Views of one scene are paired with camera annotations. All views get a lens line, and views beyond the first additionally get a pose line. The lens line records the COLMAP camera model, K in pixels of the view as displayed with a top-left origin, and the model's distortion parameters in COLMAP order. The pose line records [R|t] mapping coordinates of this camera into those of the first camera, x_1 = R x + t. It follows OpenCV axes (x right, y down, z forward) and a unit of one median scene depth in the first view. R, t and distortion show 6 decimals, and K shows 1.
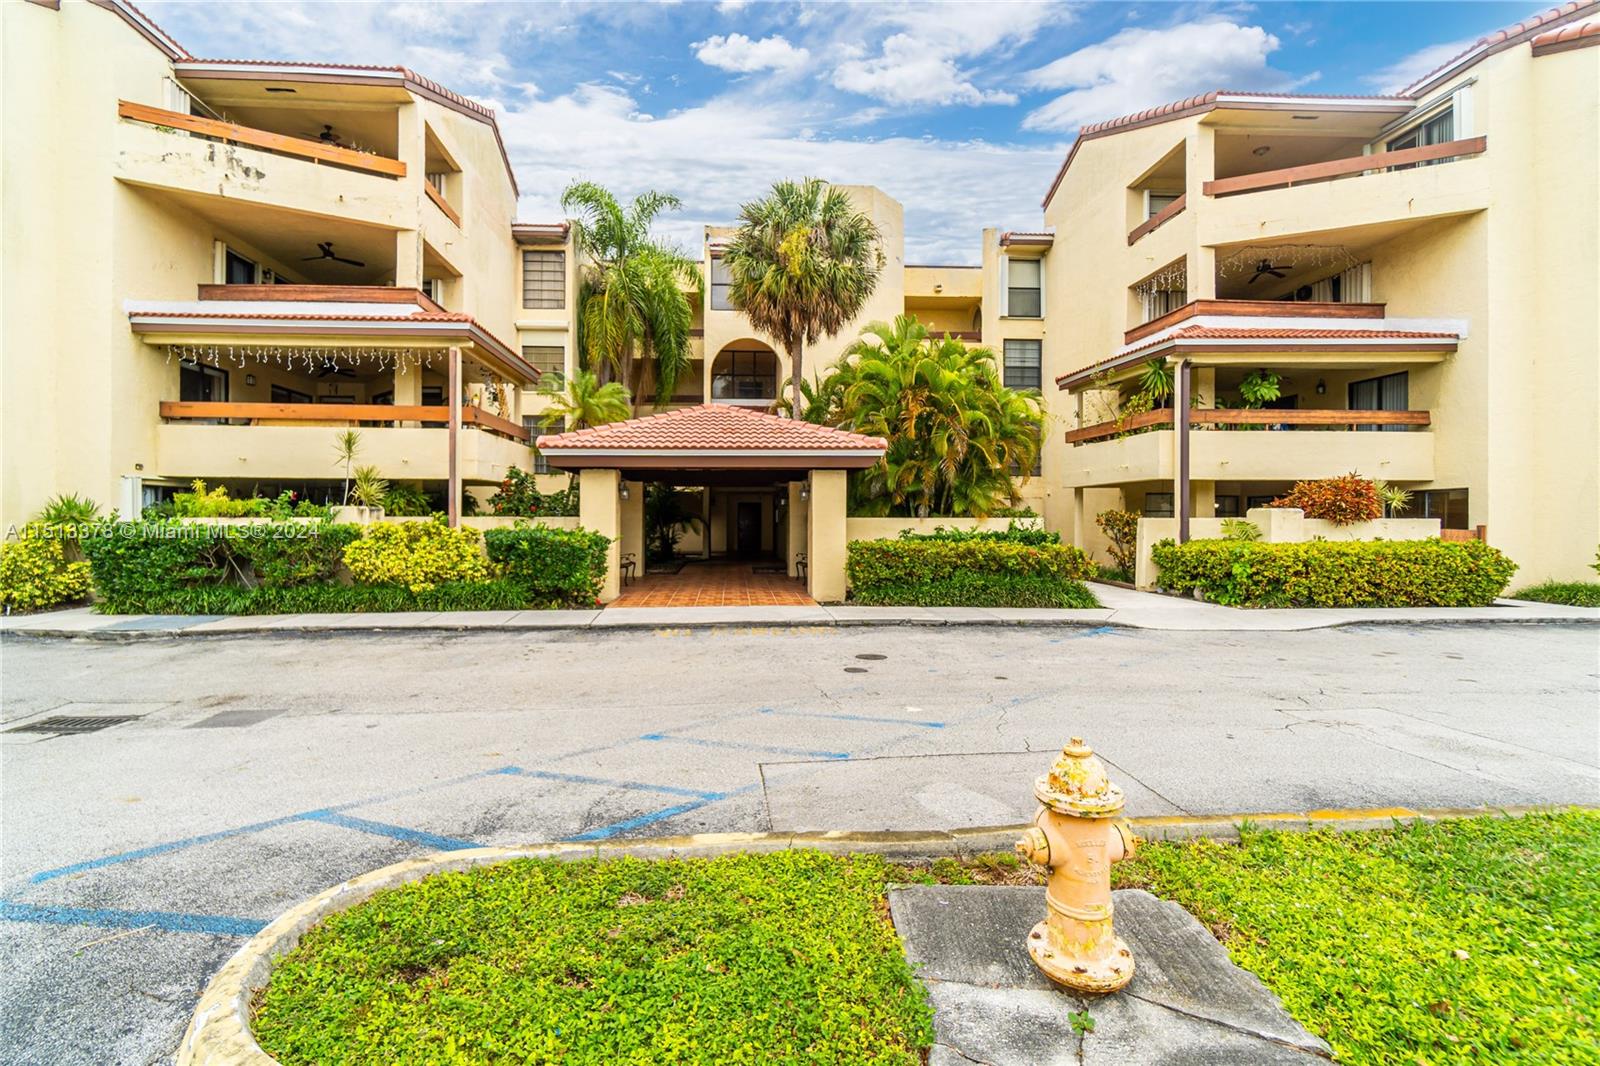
lens RADIAL K [[689.7, 0, 800.0], [0, 689.7, 520.4], [0, 0, 1]] dist [-0.002704, 0.000121]
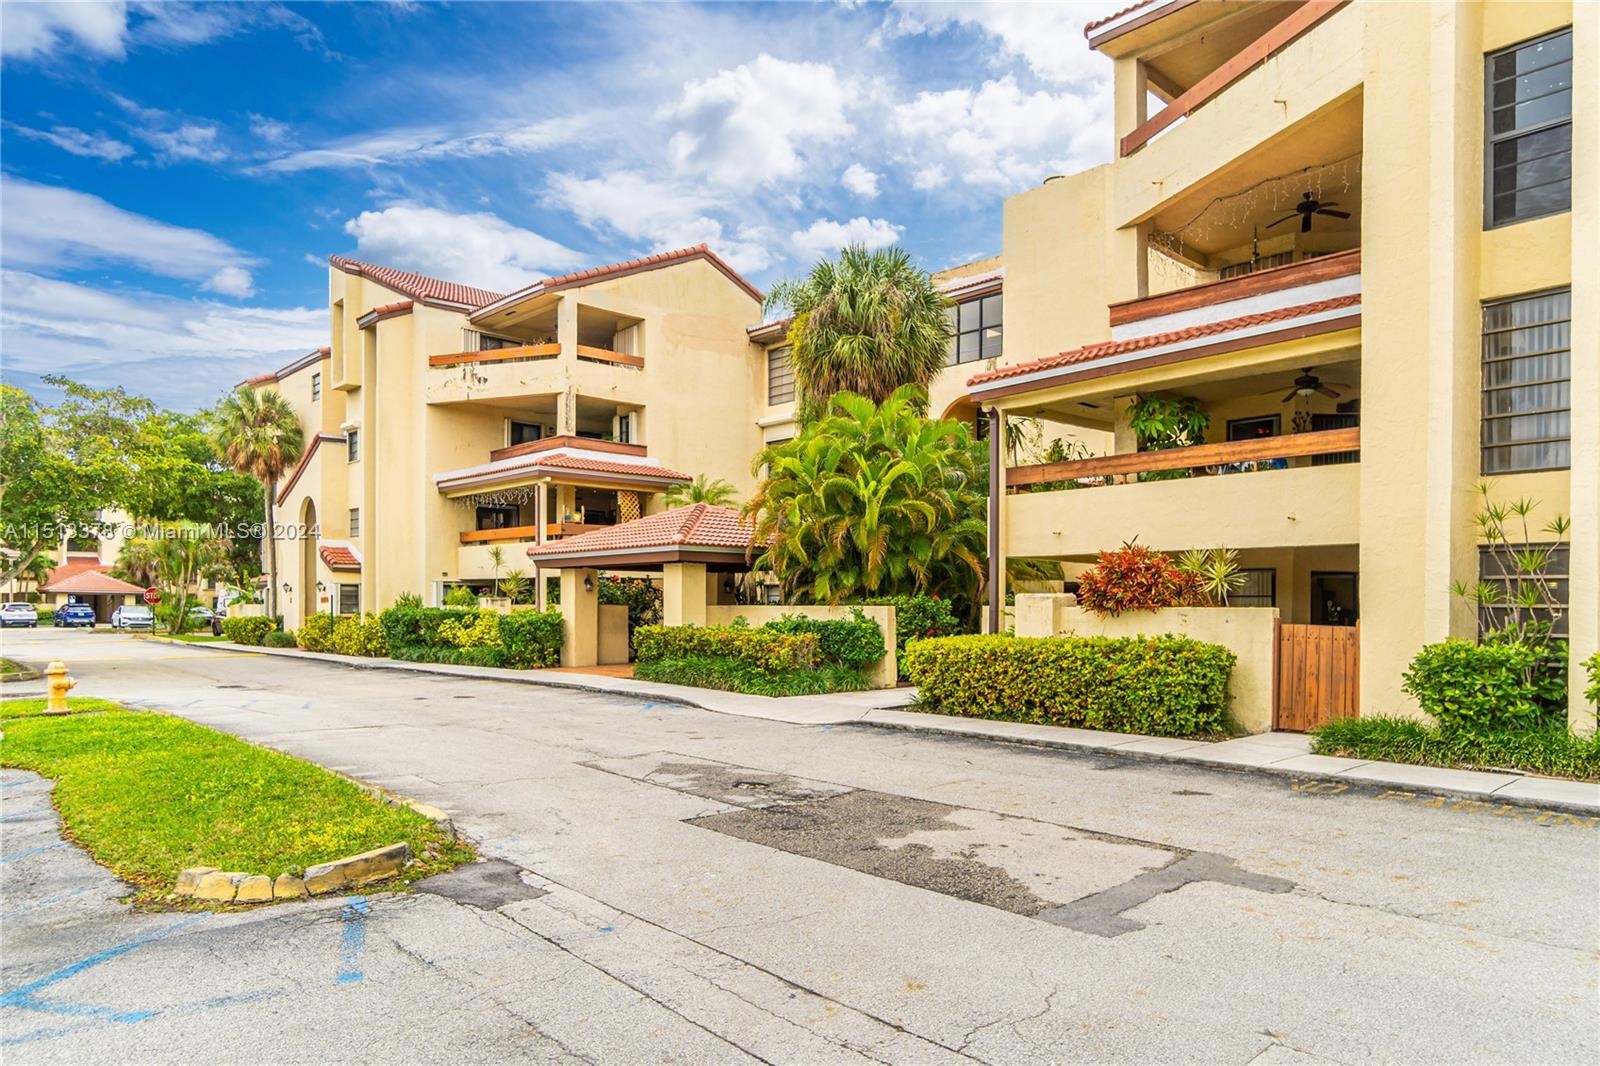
lens RADIAL K [[1005.0, 0, 762.5], [0, 1005.0, 609.4], [0, 0, 1]] dist [0.000882, -0.003302]
pose [[0.637639, 0.003634, -0.770327, 1.274270], [-0.012070, 0.999913, -0.005273, 0.008152], [0.770241, 0.012660, 0.637628, 0.061491]]
